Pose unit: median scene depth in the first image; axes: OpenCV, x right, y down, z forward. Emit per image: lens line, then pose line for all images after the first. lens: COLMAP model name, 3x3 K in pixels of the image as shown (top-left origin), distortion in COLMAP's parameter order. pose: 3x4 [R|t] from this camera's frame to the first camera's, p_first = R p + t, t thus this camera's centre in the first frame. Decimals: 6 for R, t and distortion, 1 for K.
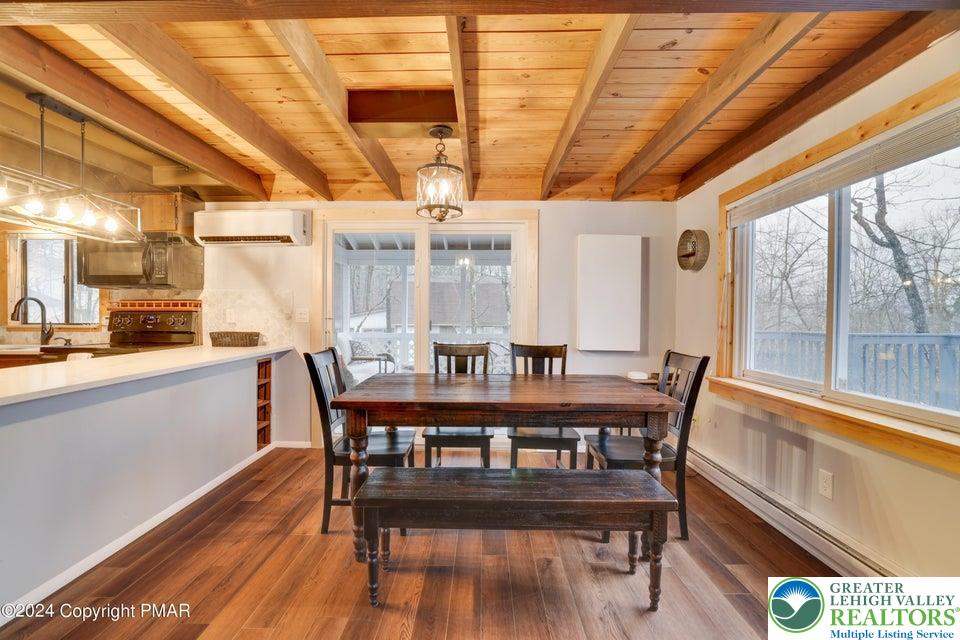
lens RADIAL K [[412.4, 0, 475.6], [0, 412.4, 318.3], [0, 0, 1]] dist [-0.036237, 0.009620]
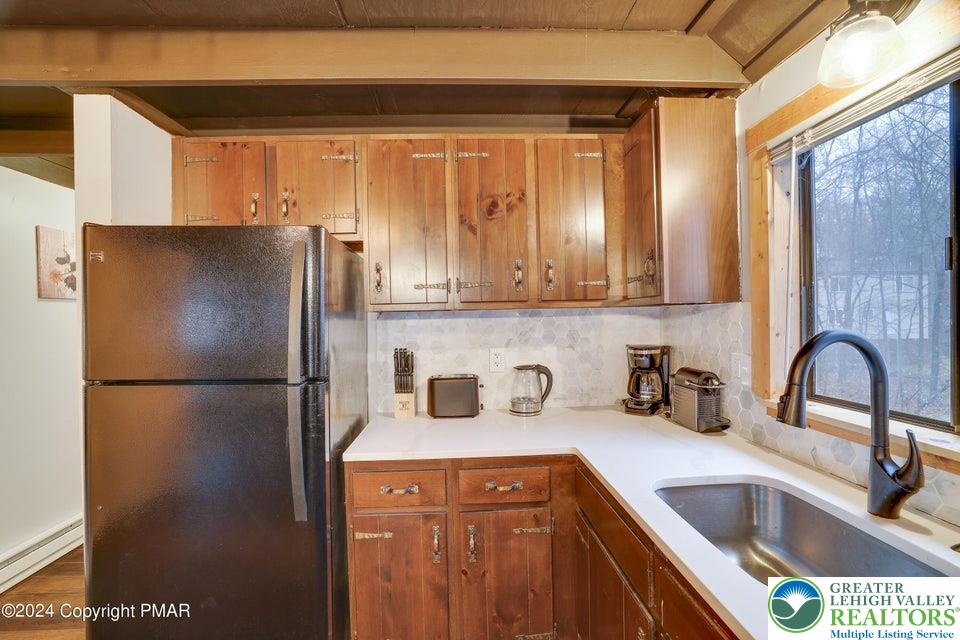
lens RADIAL K [[412.4, 0, 474.1], [0, 412.4, 318.2], [0, 0, 1]] dist [-0.036237, 0.009620]
pose [[0.061535, -0.002907, -0.998101, -0.850390], [0.005282, 0.999983, -0.002587, -0.060855], [0.998091, -0.005113, 0.061549, 0.735115]]
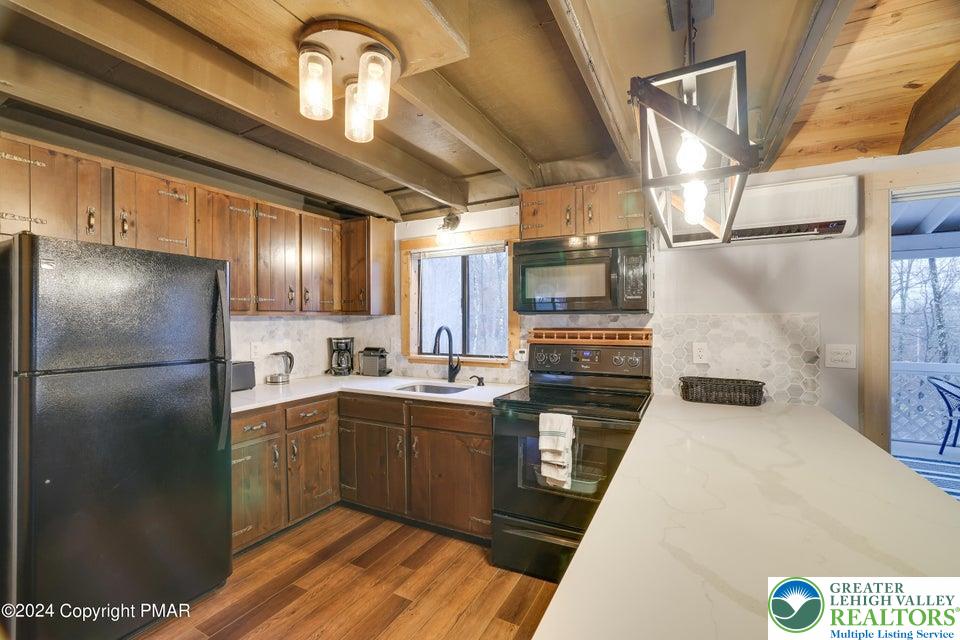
lens RADIAL K [[412.4, 0, 475.5], [0, 412.4, 321.6], [0, 0, 1]] dist [-0.036237, 0.009620]
pose [[0.891344, -0.004219, -0.453308, -0.648836], [0.001712, 0.999981, -0.005940, -0.055726], [0.453325, 0.004519, 0.891334, 0.254060]]
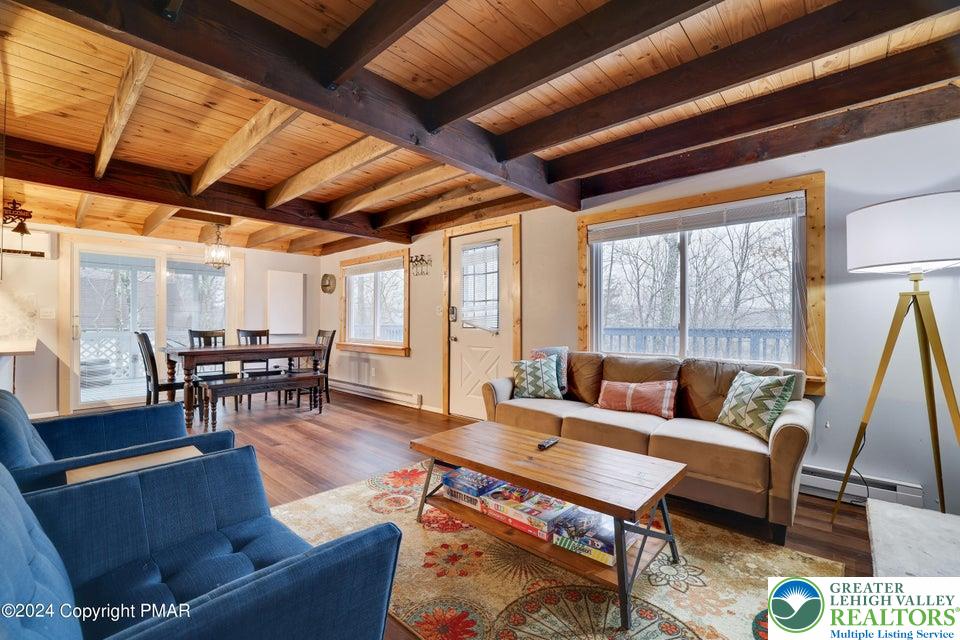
lens RADIAL K [[412.4, 0, 474.6], [0, 412.4, 323.9], [0, 0, 1]] dist [-0.036237, 0.009620]
pose [[0.665174, -0.009357, 0.746630, -0.485068], [0.004767, 0.999954, 0.008284, 0.022101], [-0.746673, -0.001951, 0.665188, -0.857058]]
